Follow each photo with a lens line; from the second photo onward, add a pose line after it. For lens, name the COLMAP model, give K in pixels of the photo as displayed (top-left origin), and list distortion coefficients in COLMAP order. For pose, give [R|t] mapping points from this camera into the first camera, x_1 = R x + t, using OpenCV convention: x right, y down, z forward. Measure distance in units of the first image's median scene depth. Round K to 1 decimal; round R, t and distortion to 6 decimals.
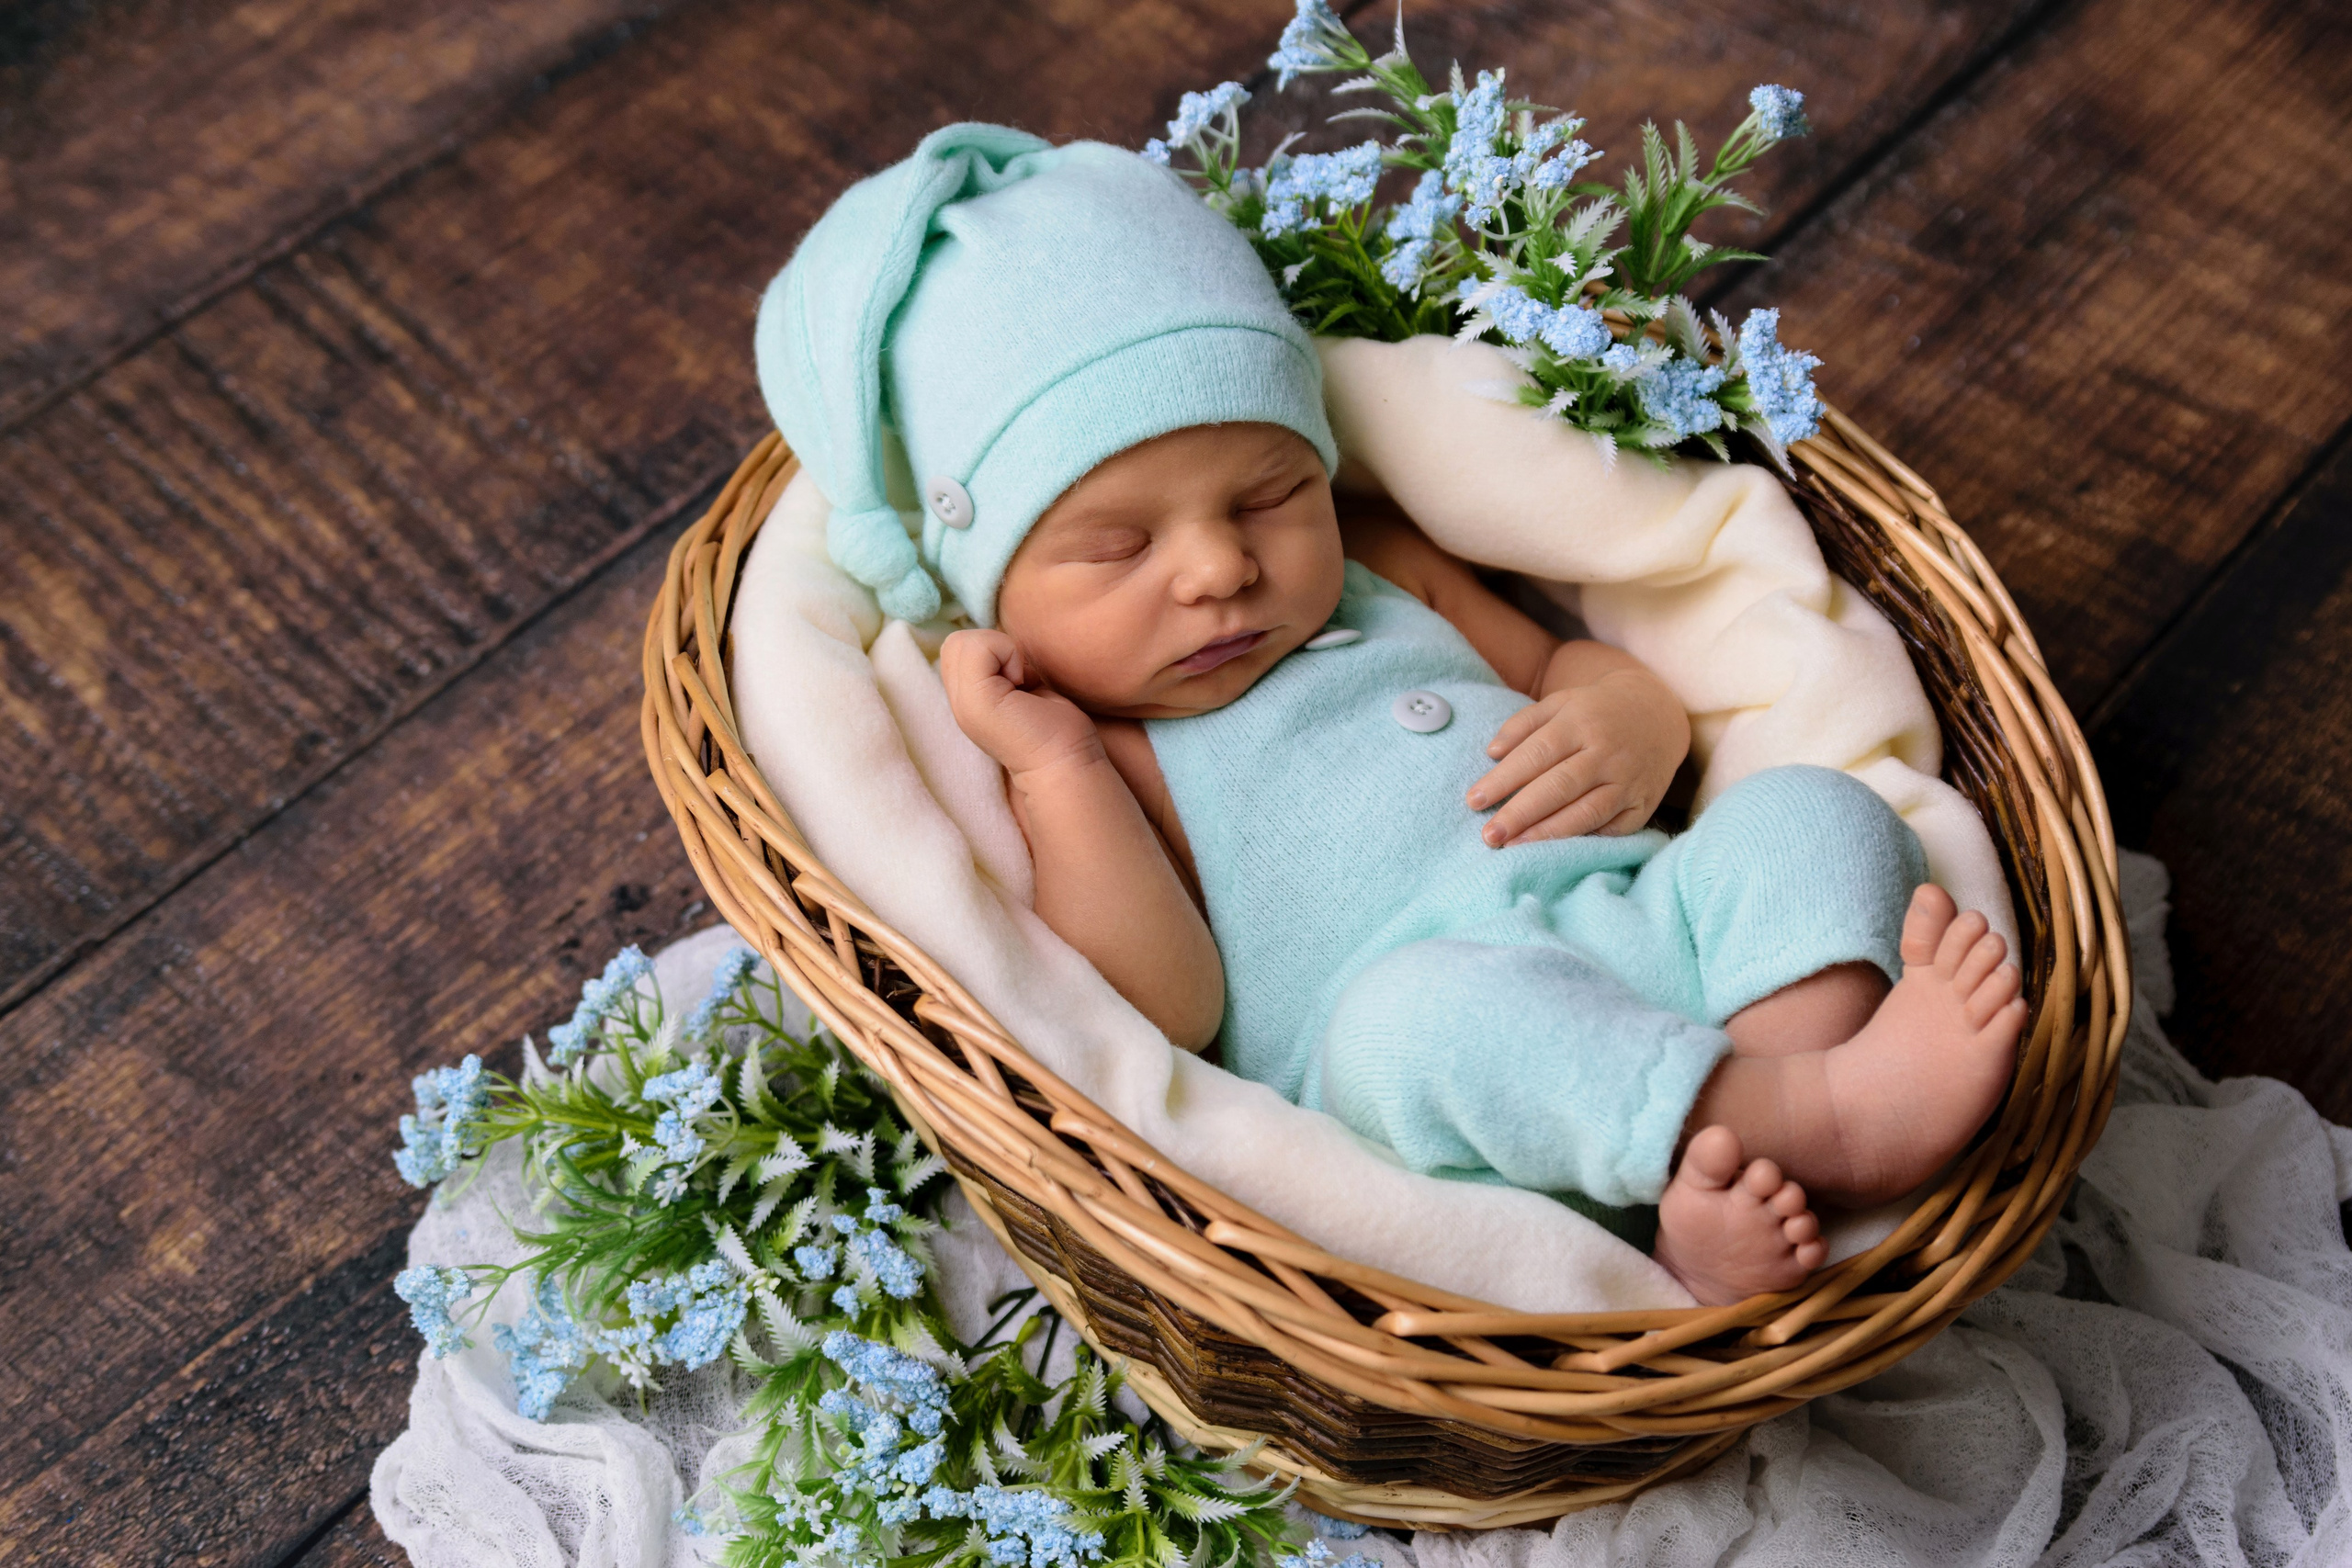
lens RADIAL K [[3256.1, 0, 1244.8], [0, 3256.1, 808.4], [0, 0, 1]] dist [-0.021705, 0.099799]
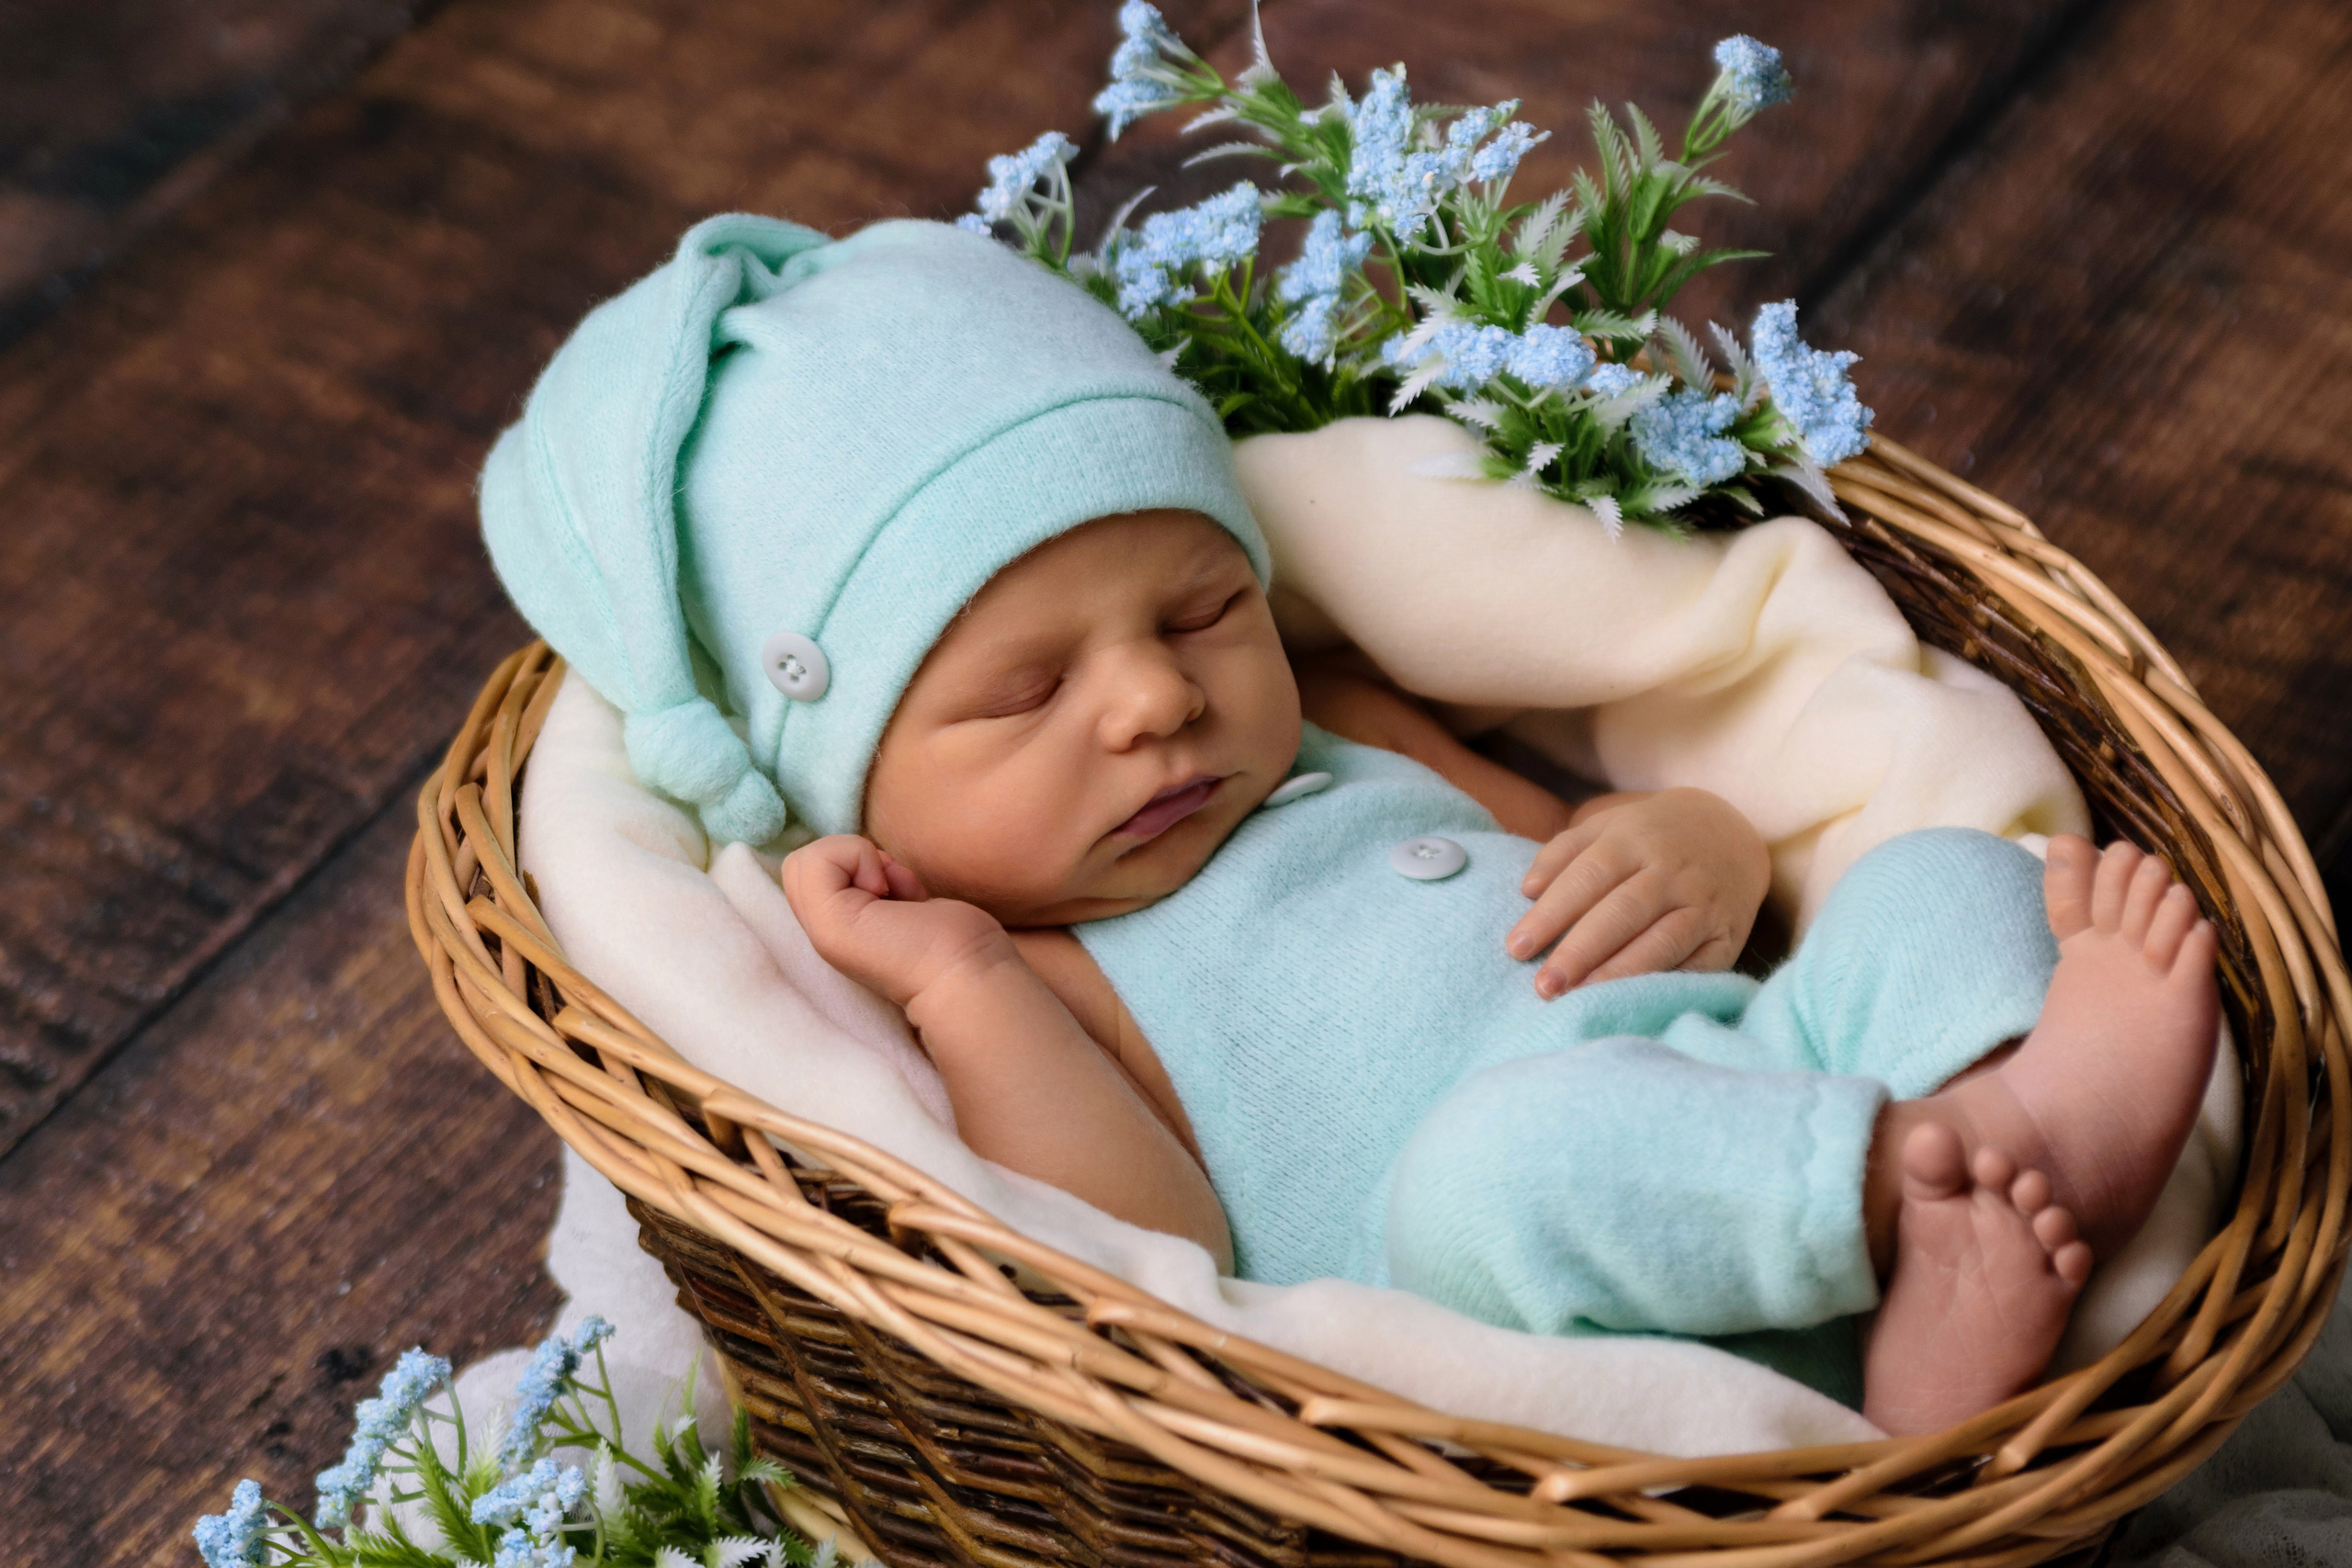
lens RADIAL K [[6575.5, 0, 1442.2], [0, 6575.5, 784.2], [0, 0, 1]] dist [0.057393, -0.319188]
pose [[0.982880, -0.132538, 0.127989, -0.134822], [0.155292, 0.969750, -0.188333, 0.237791], [-0.099156, 0.204985, 0.973730, -0.505444]]
